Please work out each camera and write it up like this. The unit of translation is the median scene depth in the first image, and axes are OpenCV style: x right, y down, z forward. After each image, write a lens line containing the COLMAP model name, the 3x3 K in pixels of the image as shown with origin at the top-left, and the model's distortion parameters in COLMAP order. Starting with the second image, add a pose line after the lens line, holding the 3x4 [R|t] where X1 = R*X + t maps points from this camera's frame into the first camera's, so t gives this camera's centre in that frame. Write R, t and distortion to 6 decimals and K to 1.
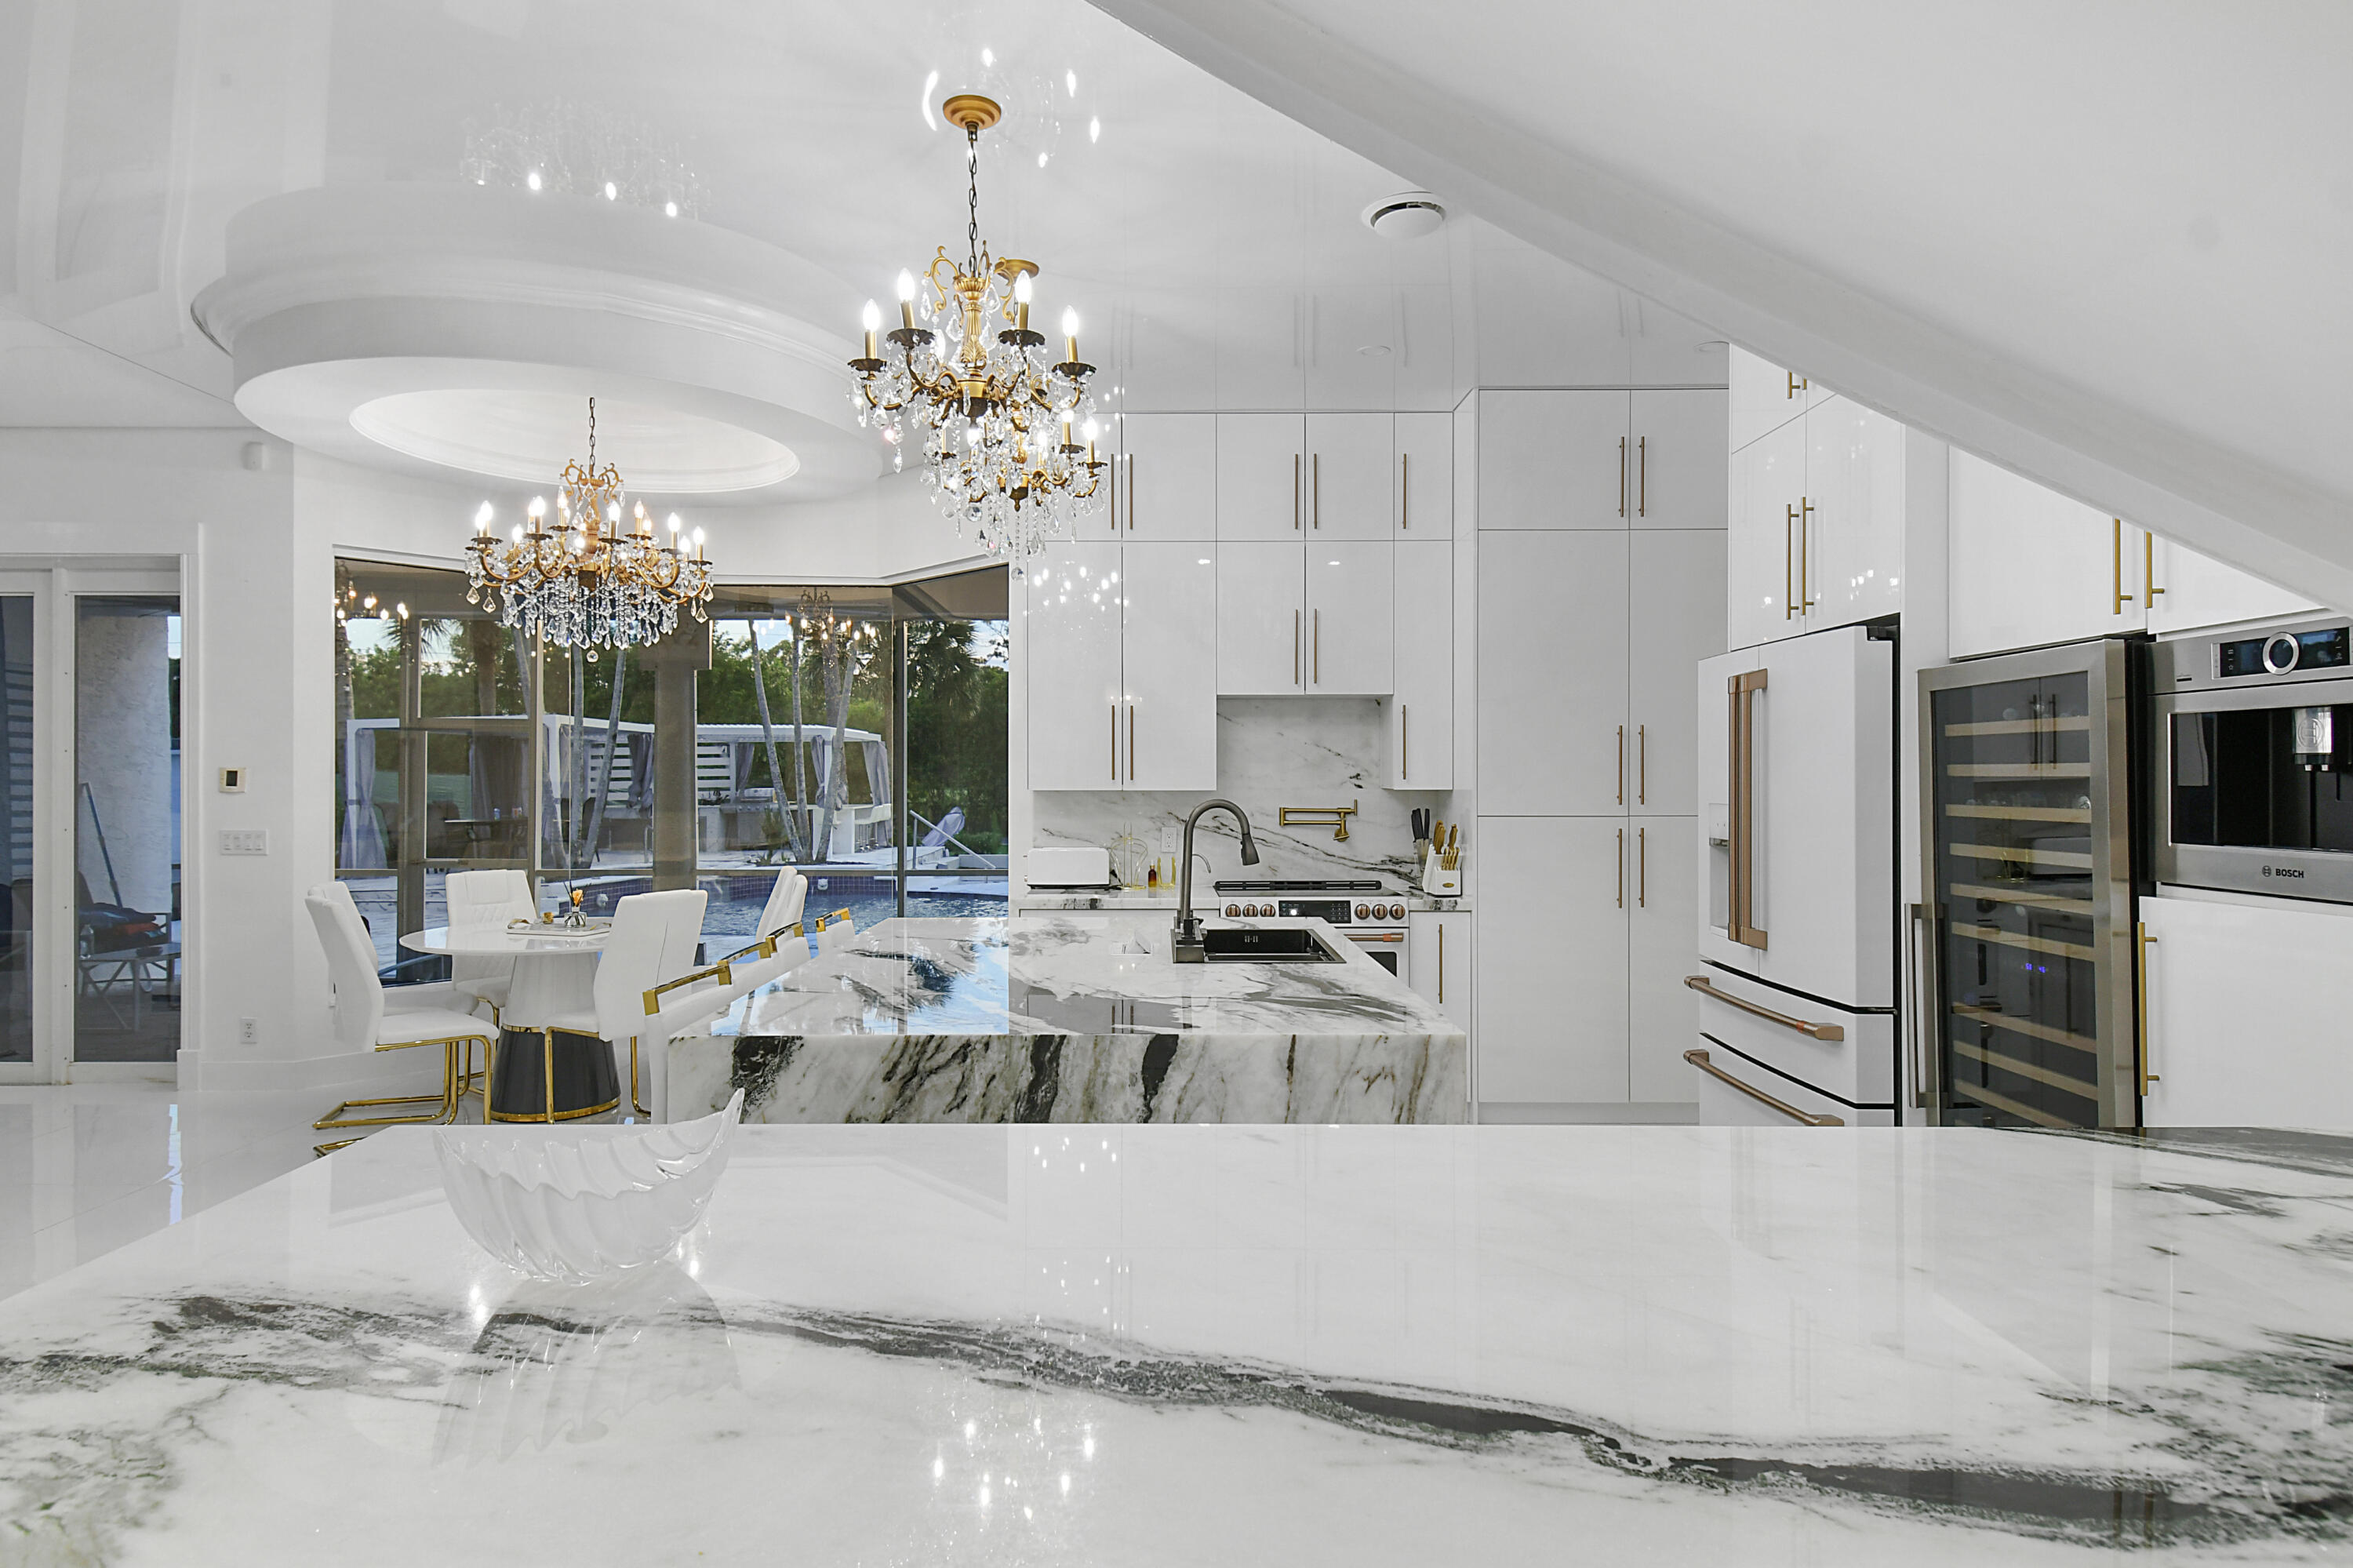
lens RADIAL K [[1273.9, 0, 1176.5], [0, 1273.9, 784.0], [0, 0, 1]] dist [-0.006723, -0.001182]
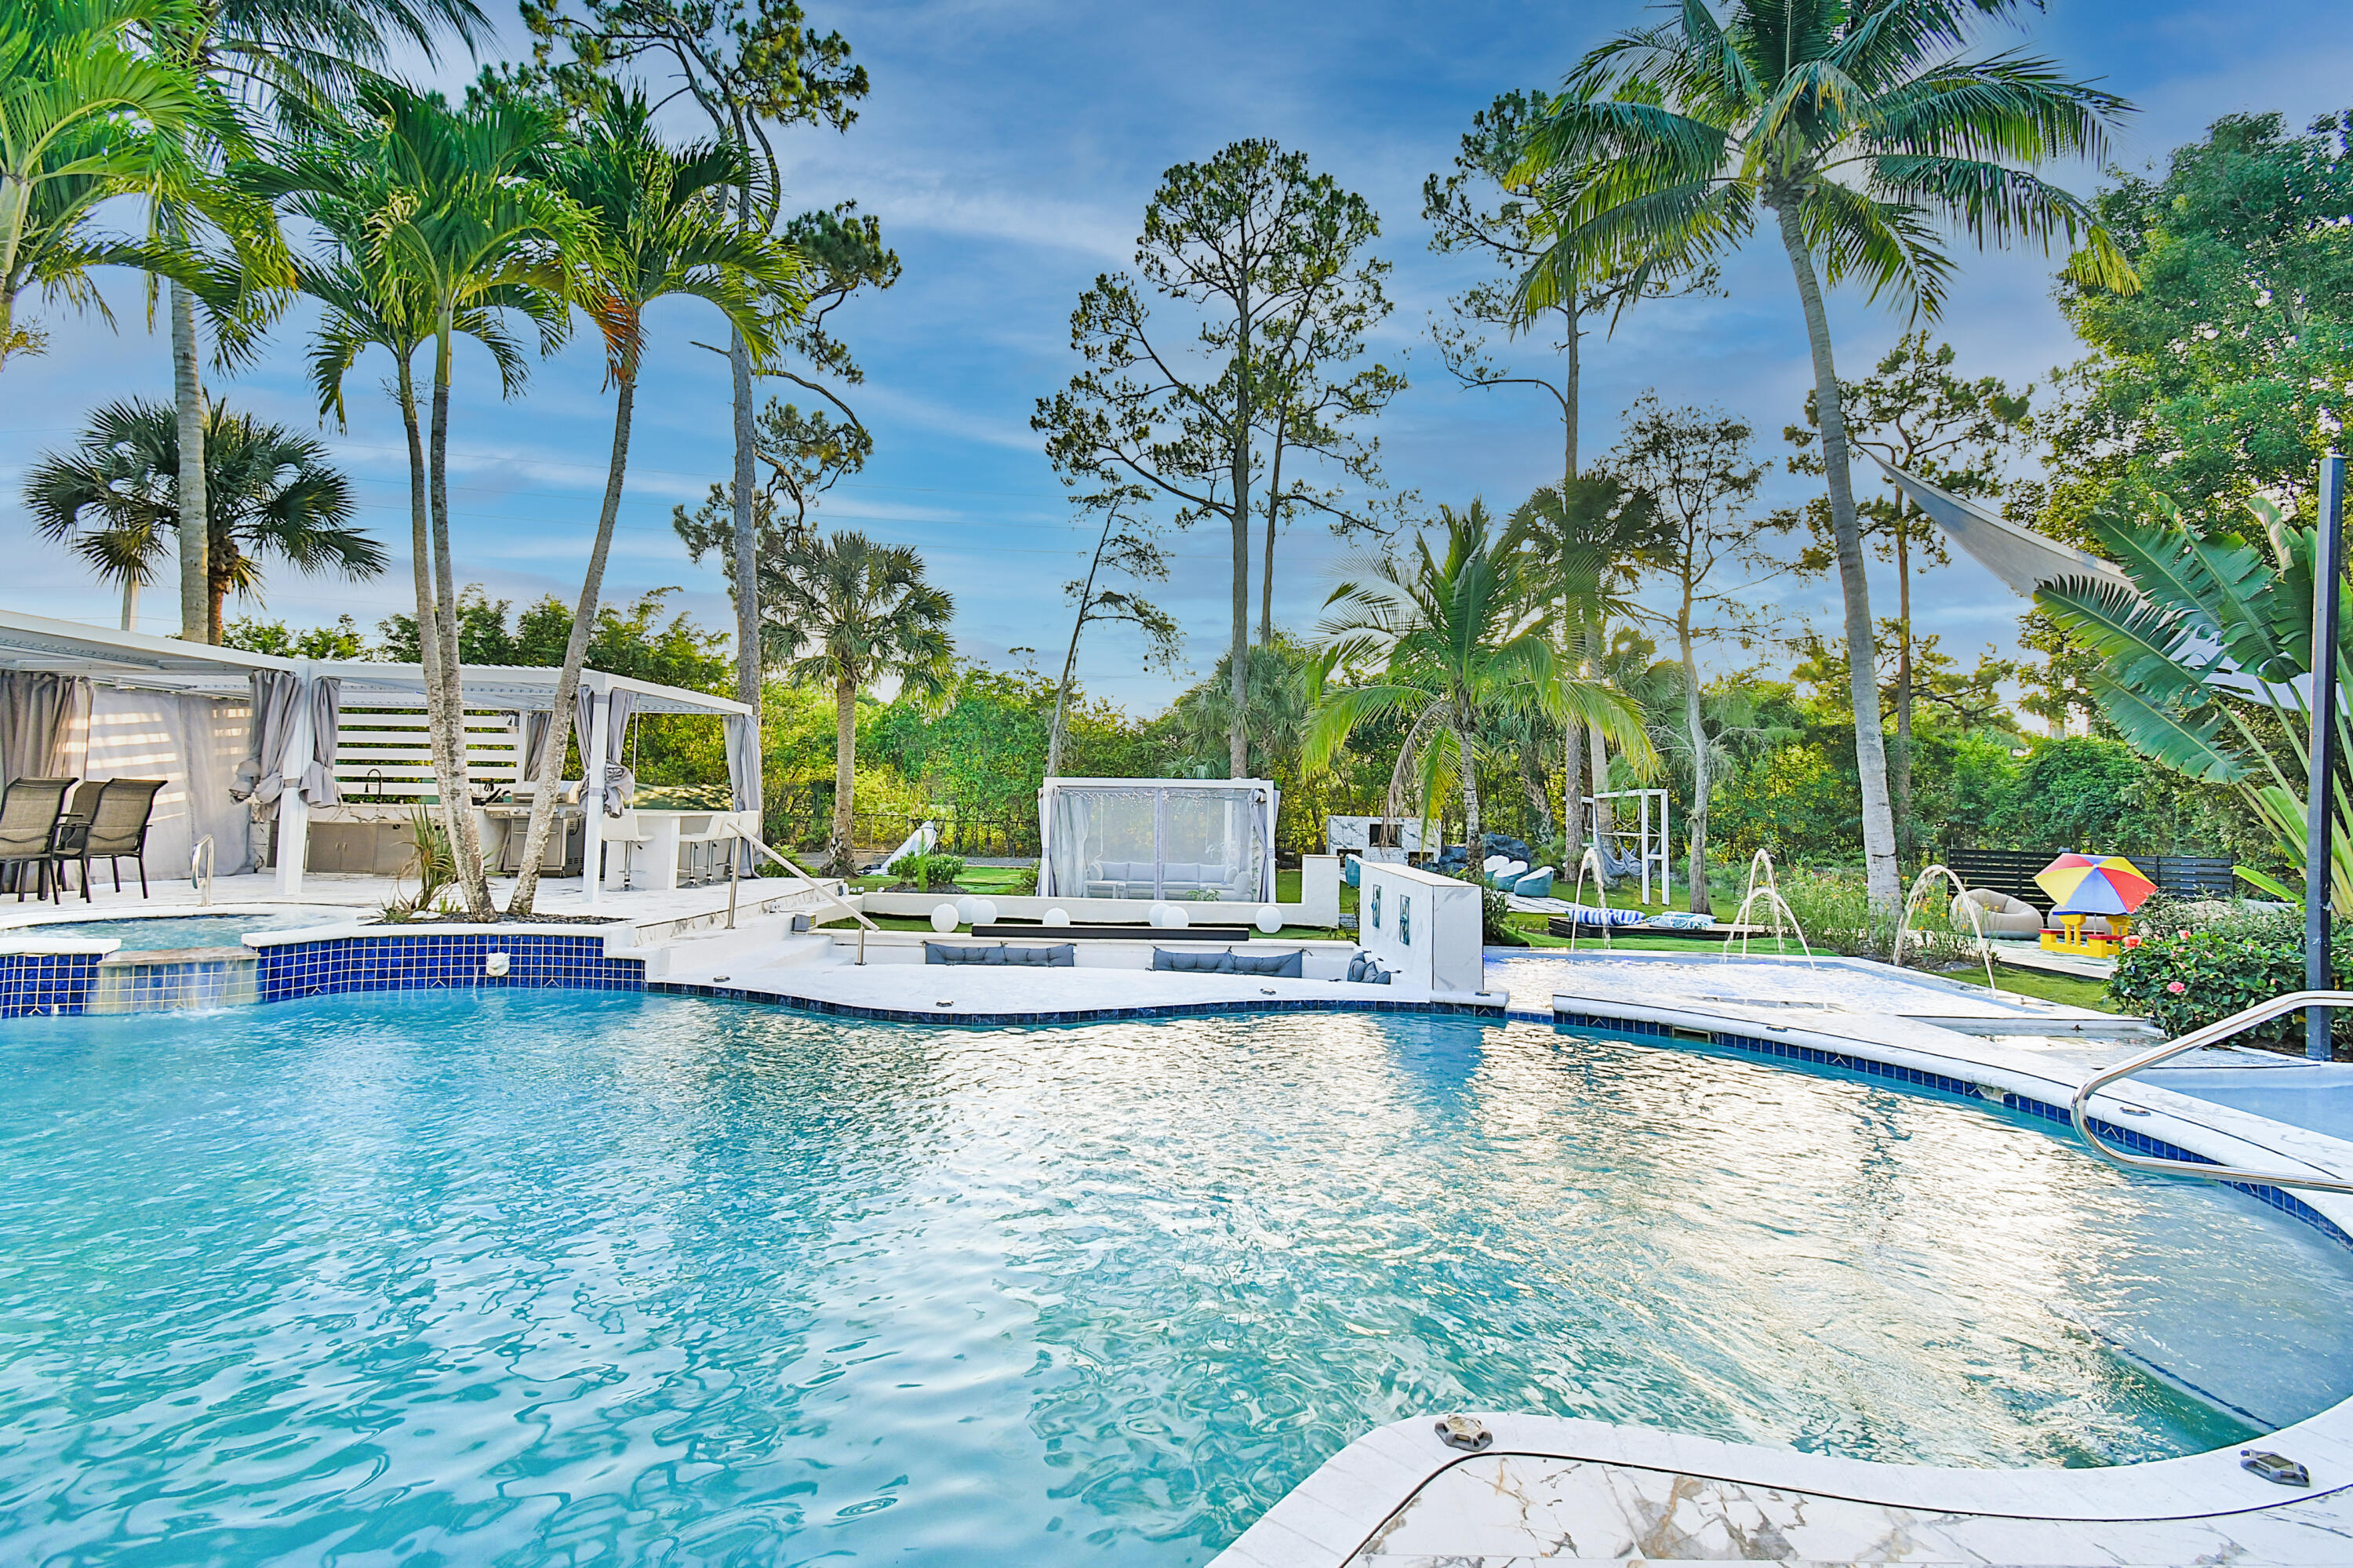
lens RADIAL K [[1094.2, 0, 1170.5], [0, 1094.2, 743.5], [0, 0, 1]] dist [0.029629, -0.025257]
pose [[0.999640, 0.025303, -0.008917, -0.055710], [-0.025783, 0.997946, -0.058642, 0.037333], [0.007415, 0.058851, 0.998239, 1.898808]]
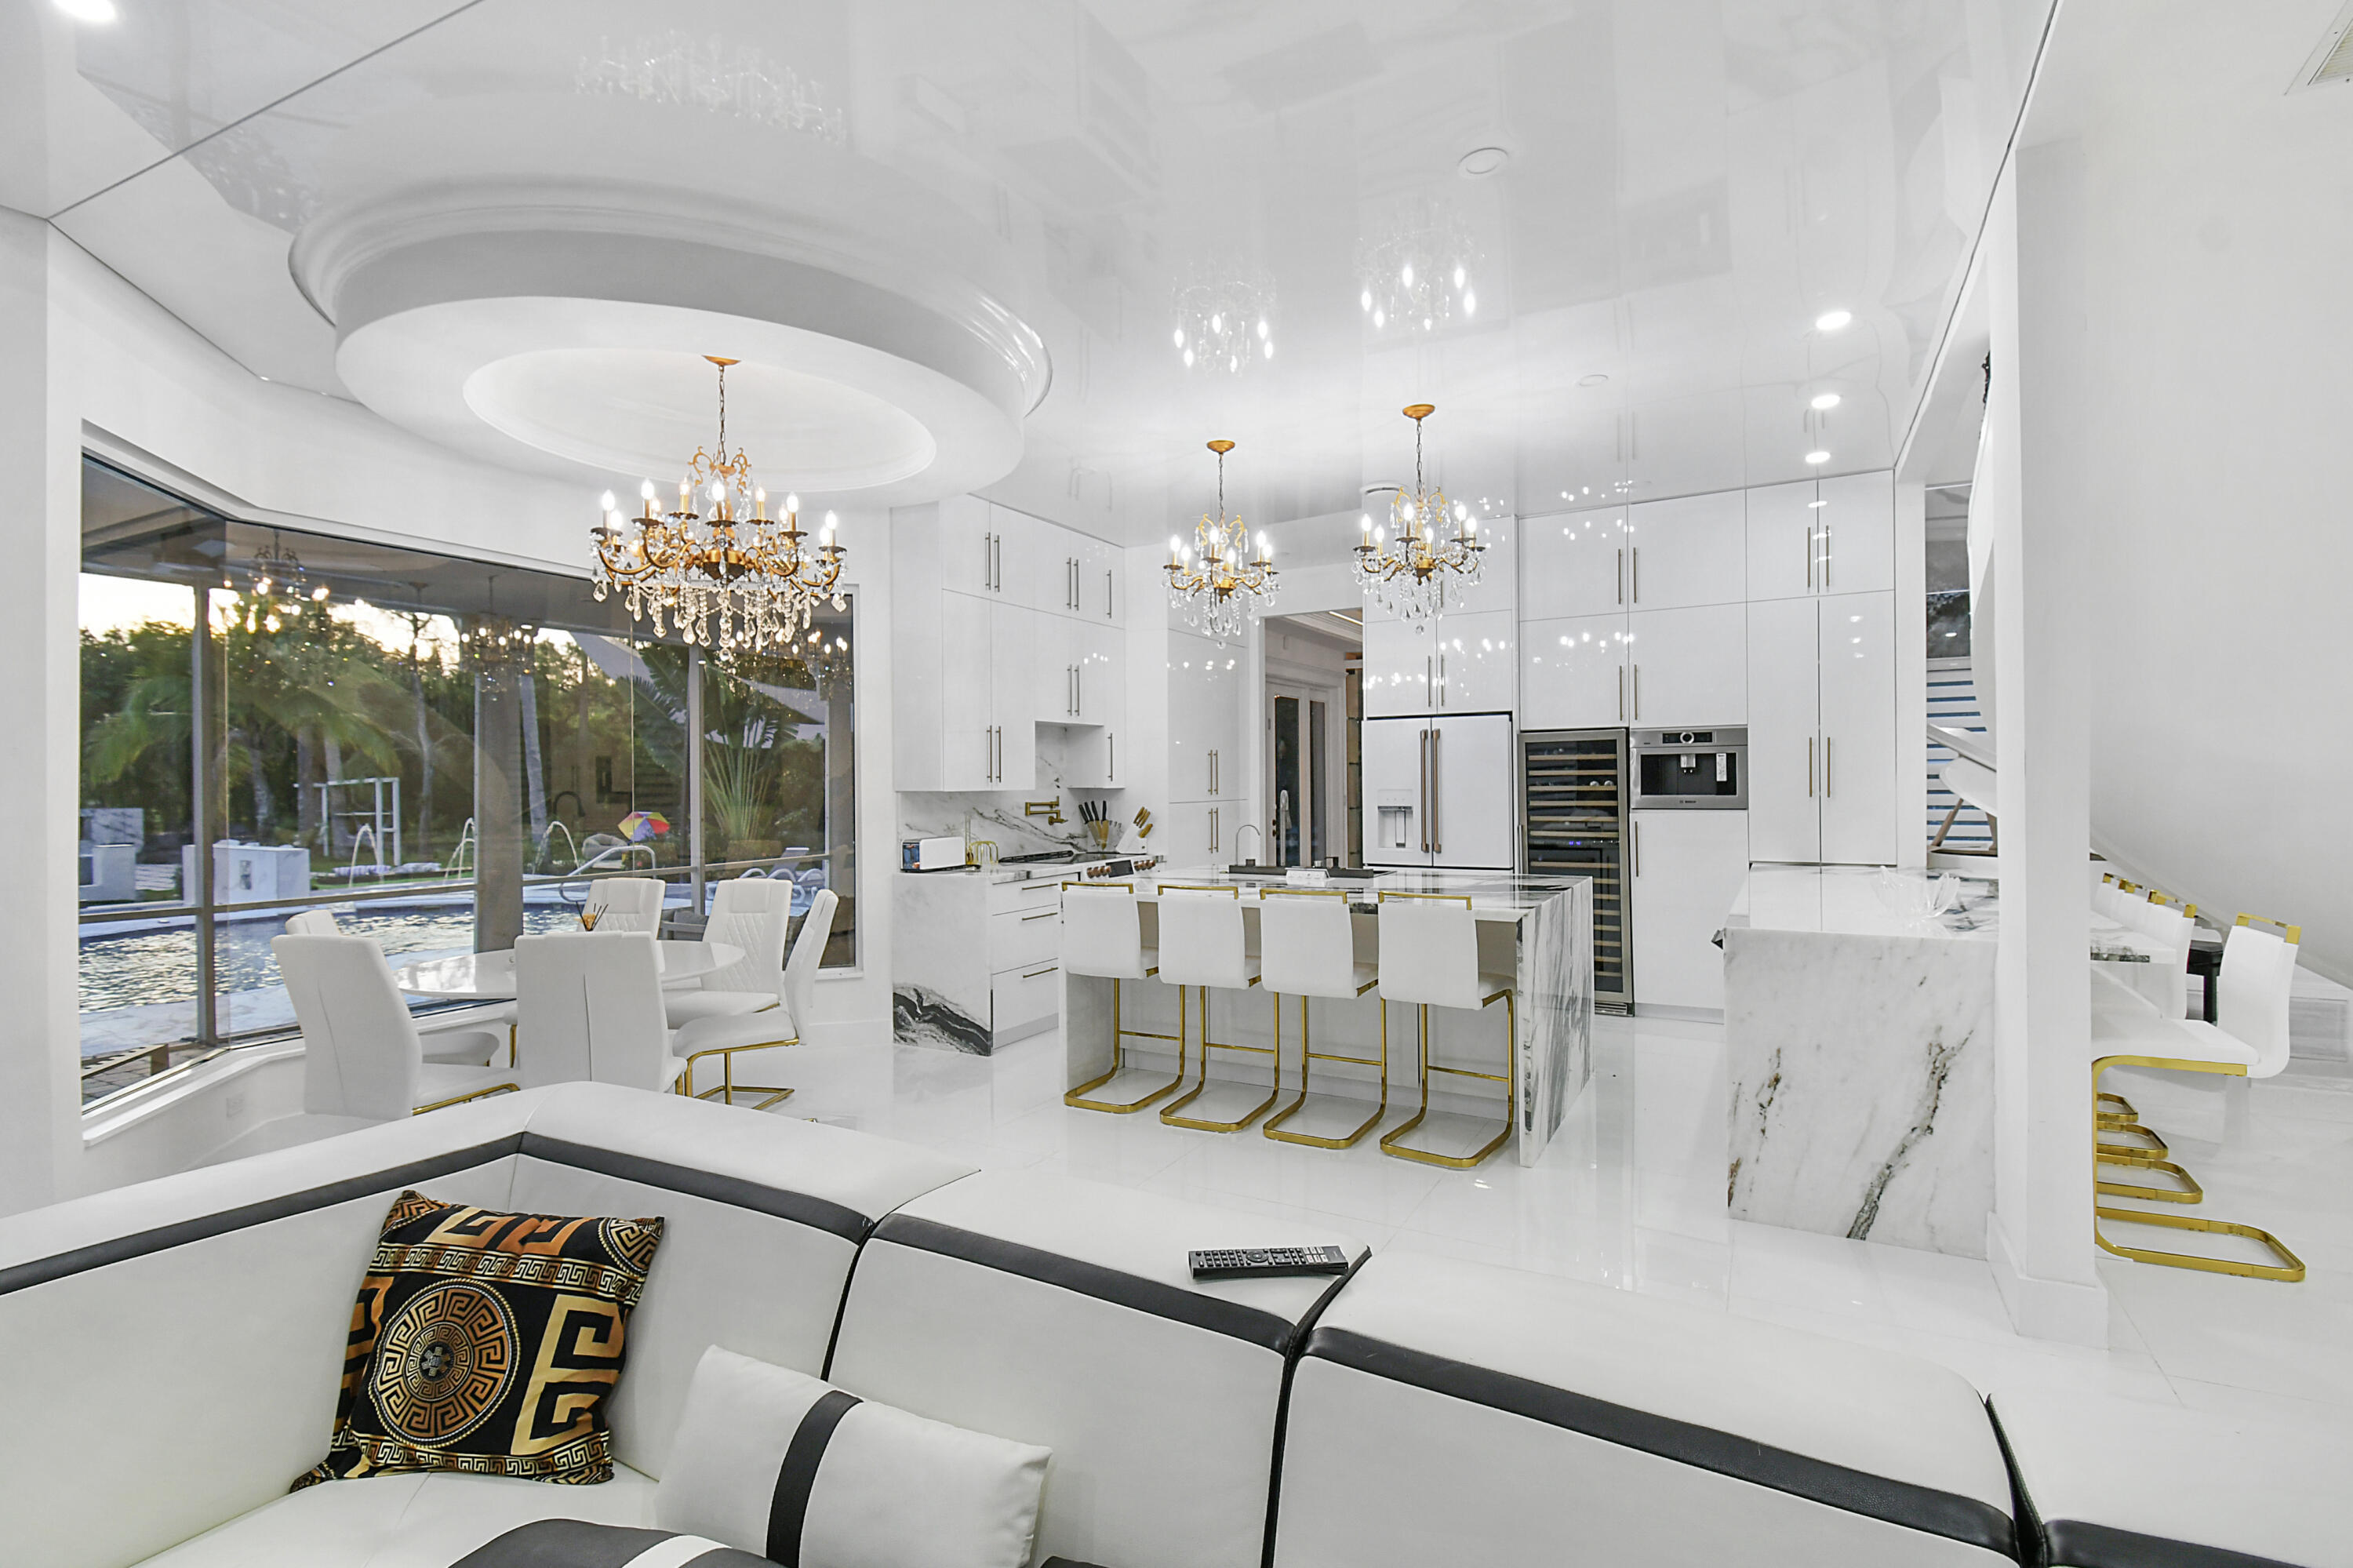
lens RADIAL K [[1079.5, 0, 1158.5], [0, 1079.5, 786.3], [0, 0, 1]] dist [0.033156, -0.025927]
pose [[0.513443, -0.008294, 0.858084, -0.852651], [0.013822, 0.999903, 0.001394, 0.001105], [-0.858012, 0.011145, 0.513508, 0.260772]]
